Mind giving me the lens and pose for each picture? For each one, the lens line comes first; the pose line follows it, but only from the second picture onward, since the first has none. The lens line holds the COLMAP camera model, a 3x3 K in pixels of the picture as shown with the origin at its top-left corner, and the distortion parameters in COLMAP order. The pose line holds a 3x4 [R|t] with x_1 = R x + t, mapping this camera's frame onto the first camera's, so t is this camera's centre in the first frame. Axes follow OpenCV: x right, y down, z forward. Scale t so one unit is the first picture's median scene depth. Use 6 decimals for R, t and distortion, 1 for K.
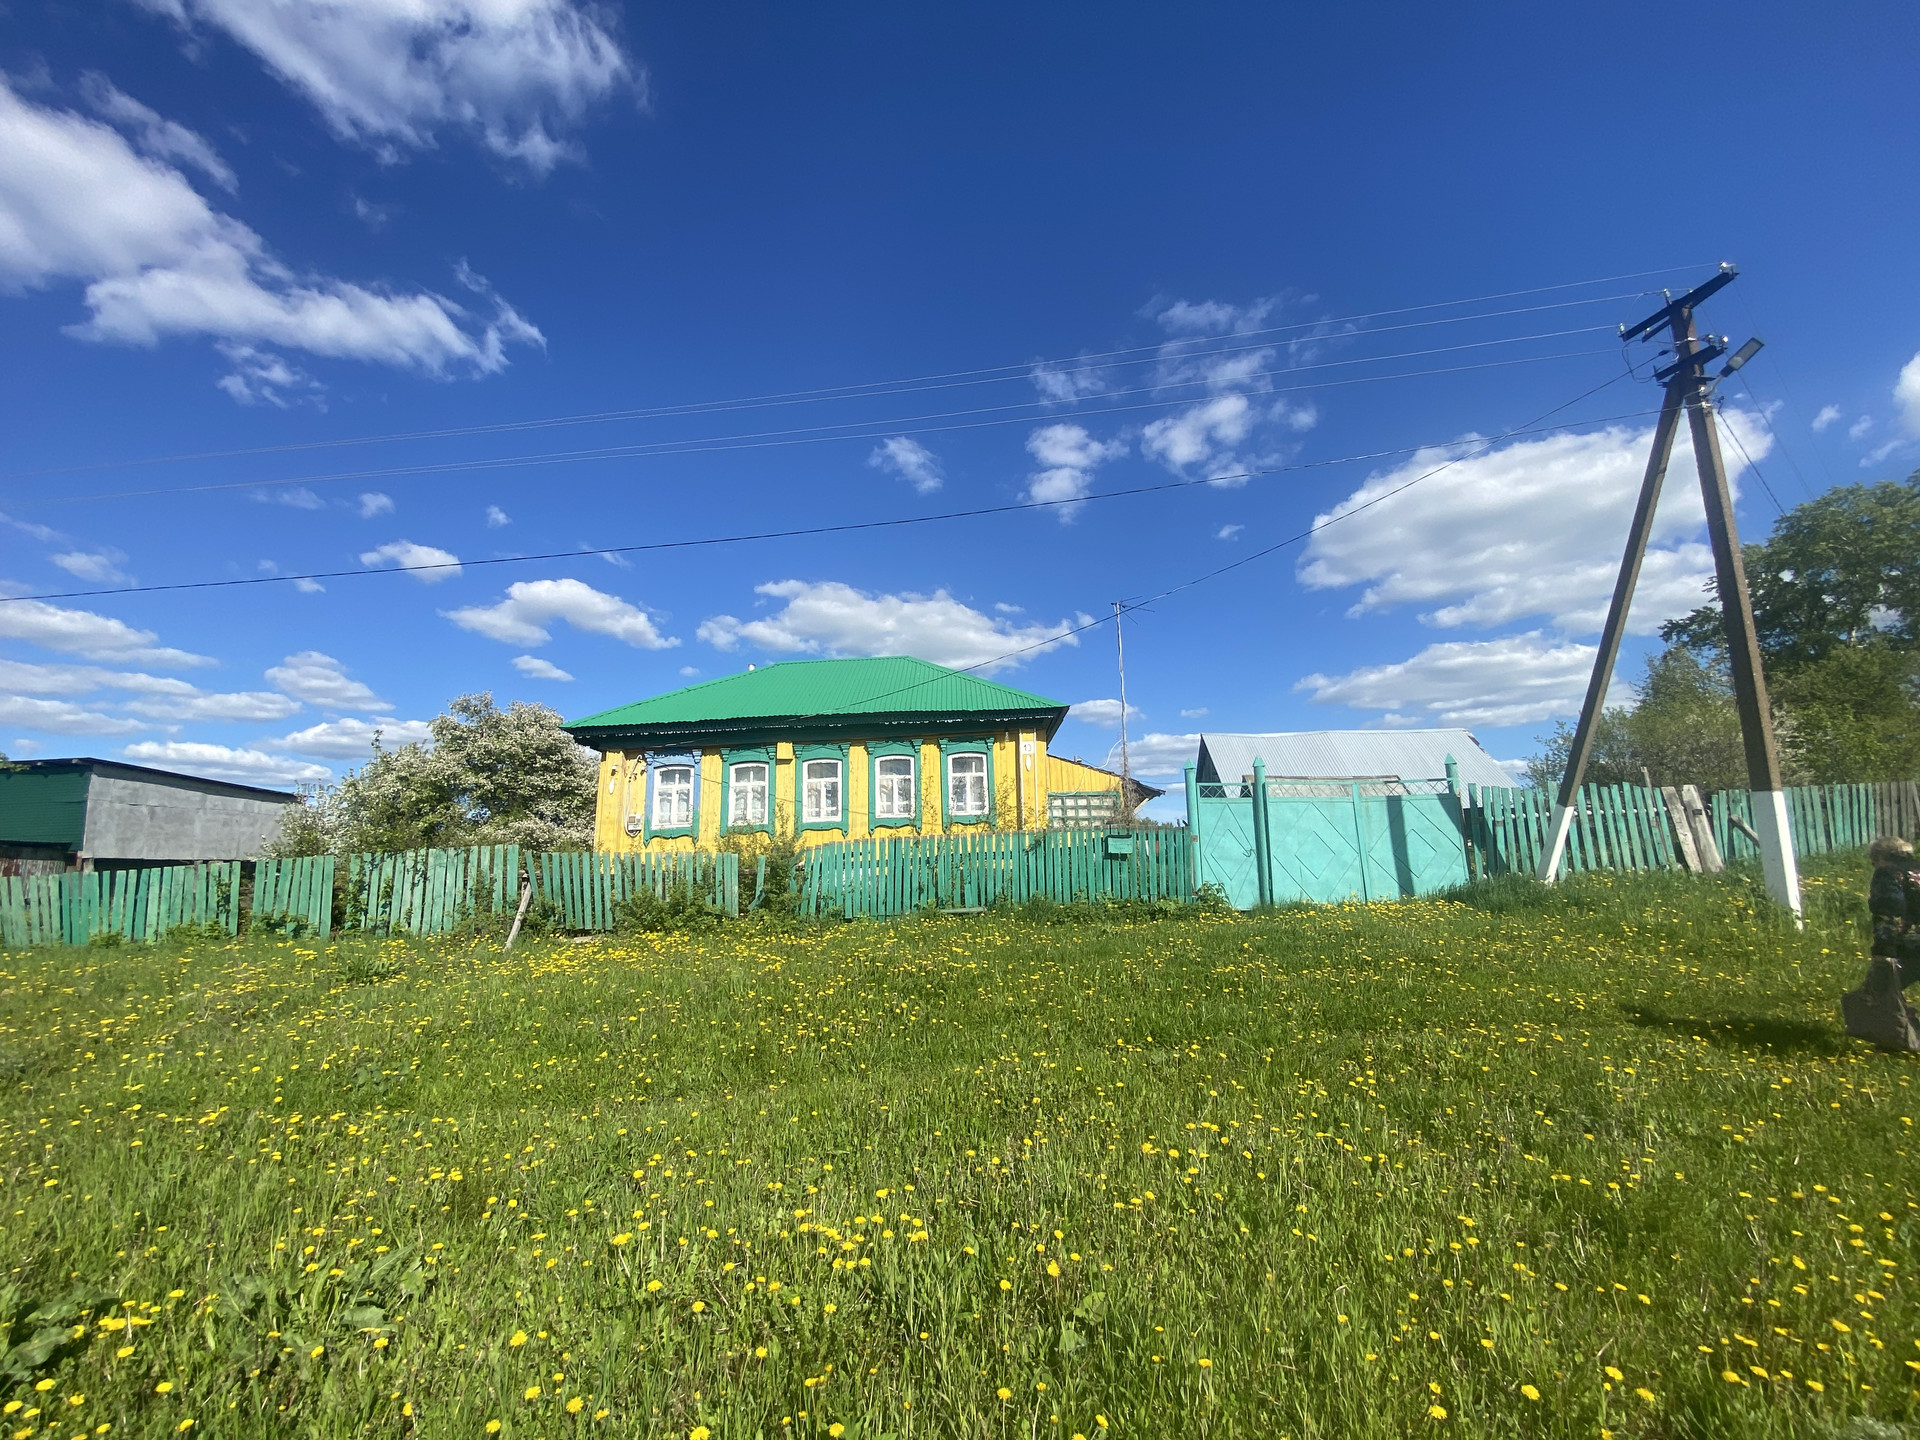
lens RADIAL K [[771.4, 0, 960.0], [0, 771.4, 720.0], [0, 0, 1]] dist [0.029055, -0.027060]
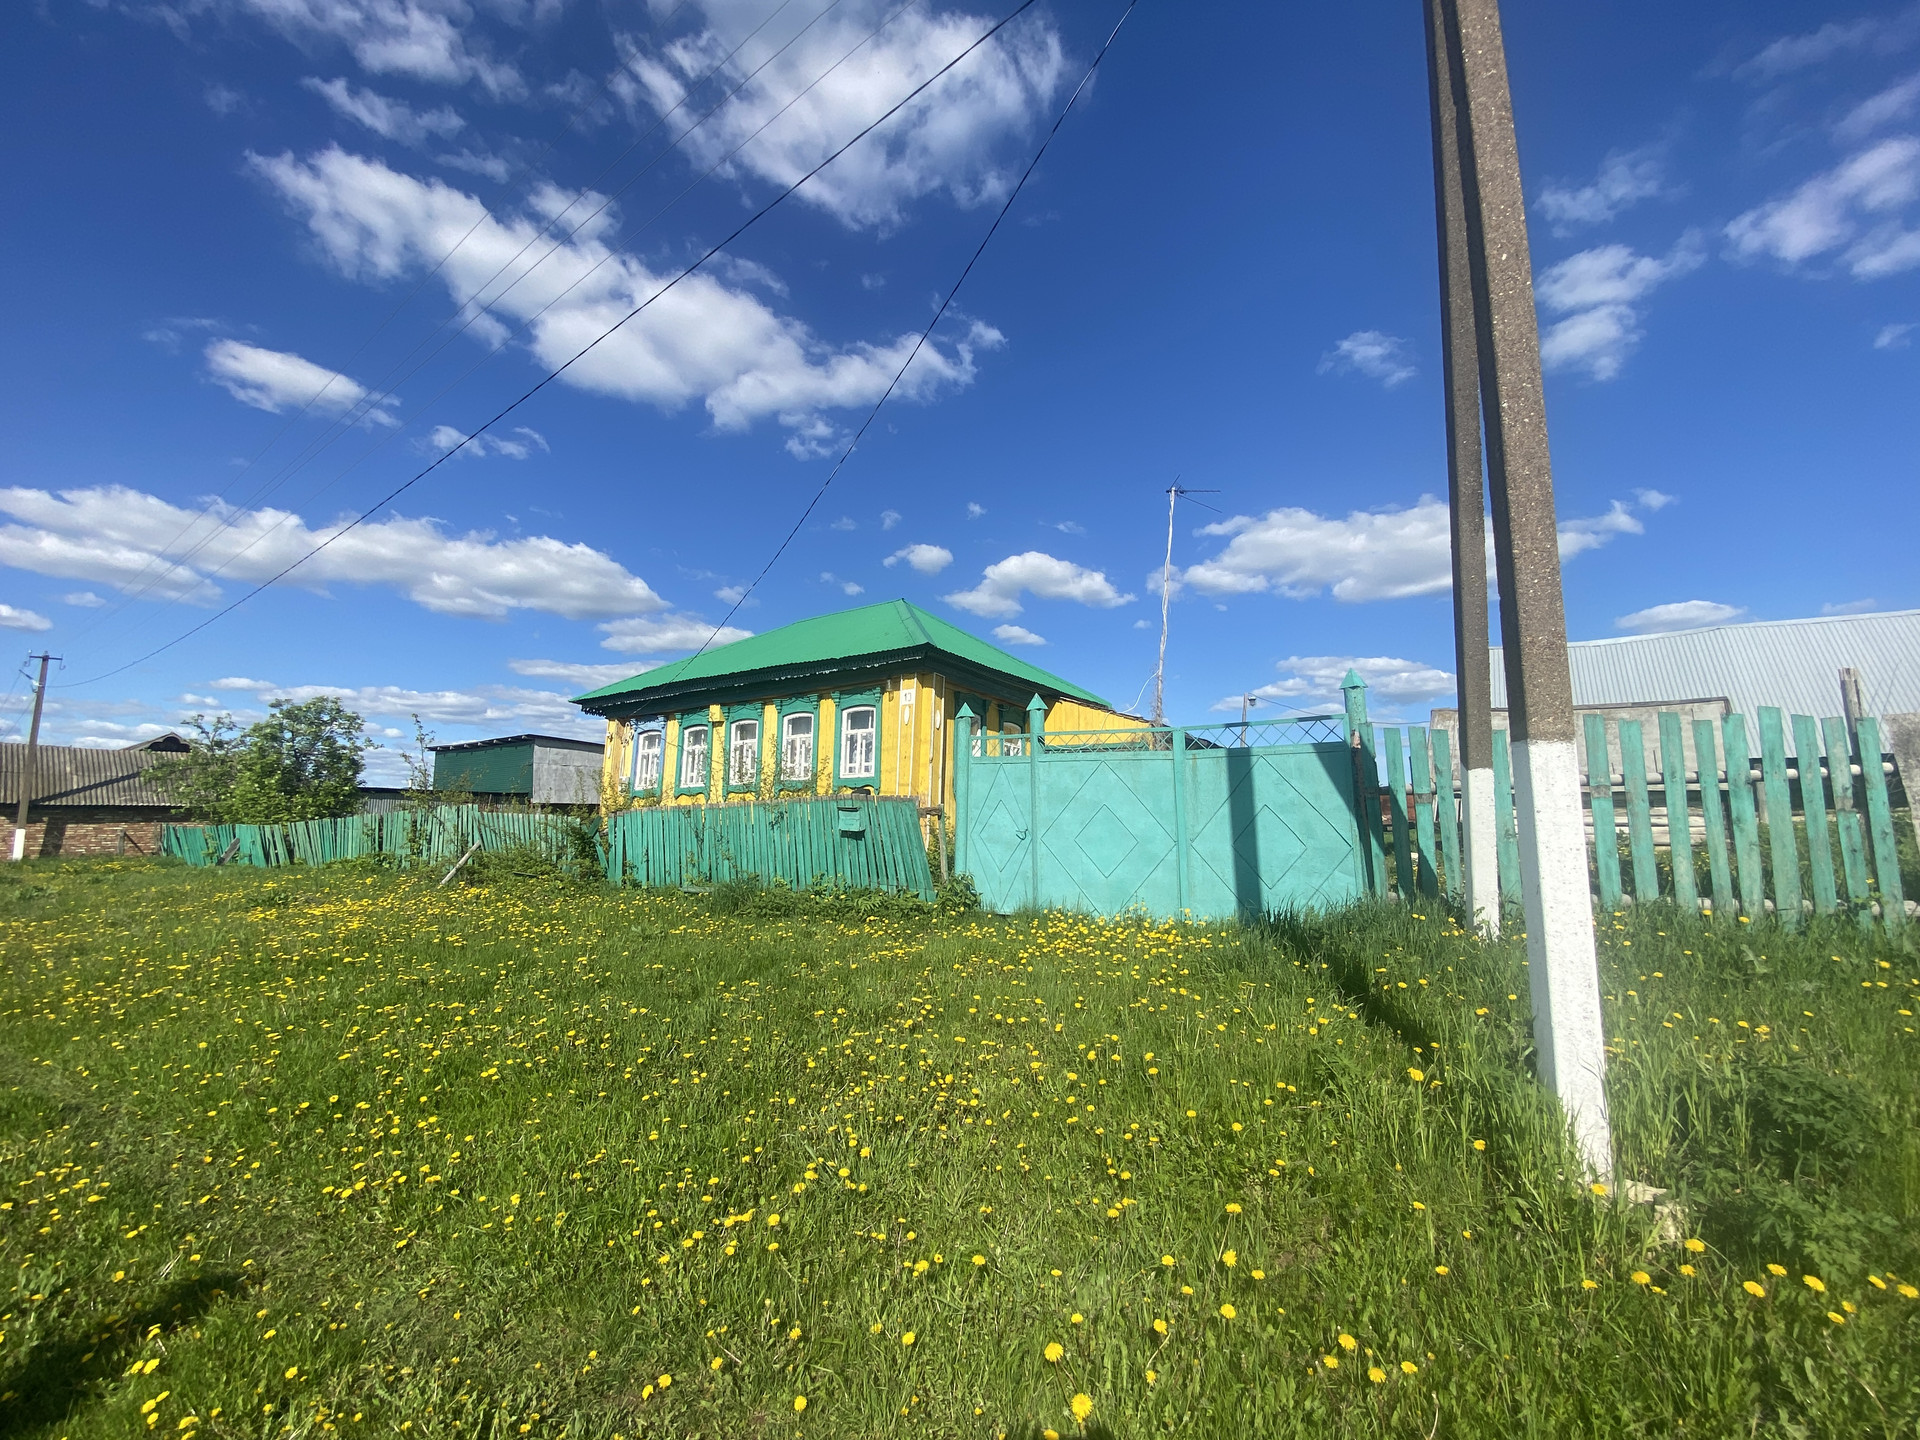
lens RADIAL K [[775.4, 0, 961.4], [0, 775.4, 684.0], [0, 0, 1]] dist [-0.000946, -0.017274]
pose [[0.831446, -0.066405, -0.551624, 0.407575], [0.078042, 0.996947, -0.002384, 0.019855], [0.550098, -0.041068, 0.834090, 0.226602]]
